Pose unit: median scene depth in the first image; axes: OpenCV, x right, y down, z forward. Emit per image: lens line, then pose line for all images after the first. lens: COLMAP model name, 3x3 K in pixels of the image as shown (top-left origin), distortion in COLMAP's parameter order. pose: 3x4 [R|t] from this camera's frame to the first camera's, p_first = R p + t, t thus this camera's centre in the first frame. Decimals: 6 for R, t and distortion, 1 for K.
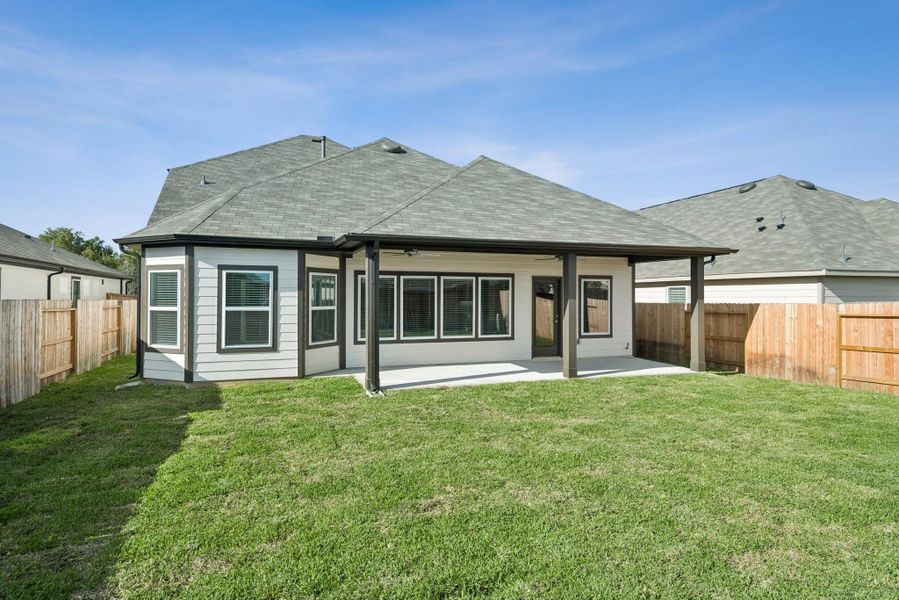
lens RADIAL K [[507.4, 0, 449.2], [0, 507.4, 297.9], [0, 0, 1]] dist [-0.001293, -0.000644]
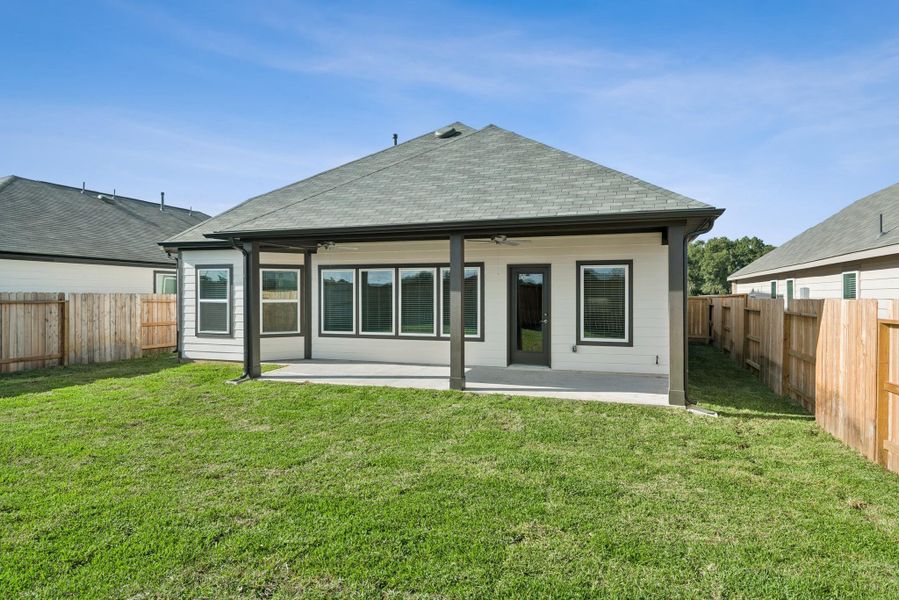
lens RADIAL K [[571.7, 0, 449.7], [0, 571.7, 299.6], [0, 0, 1]] dist [0.001083, -0.000024]
pose [[0.774407, 0.006998, -0.632649, 0.775611], [0.001466, 0.999916, 0.012855, 0.001520], [0.632686, -0.010883, 0.774332, 0.269562]]
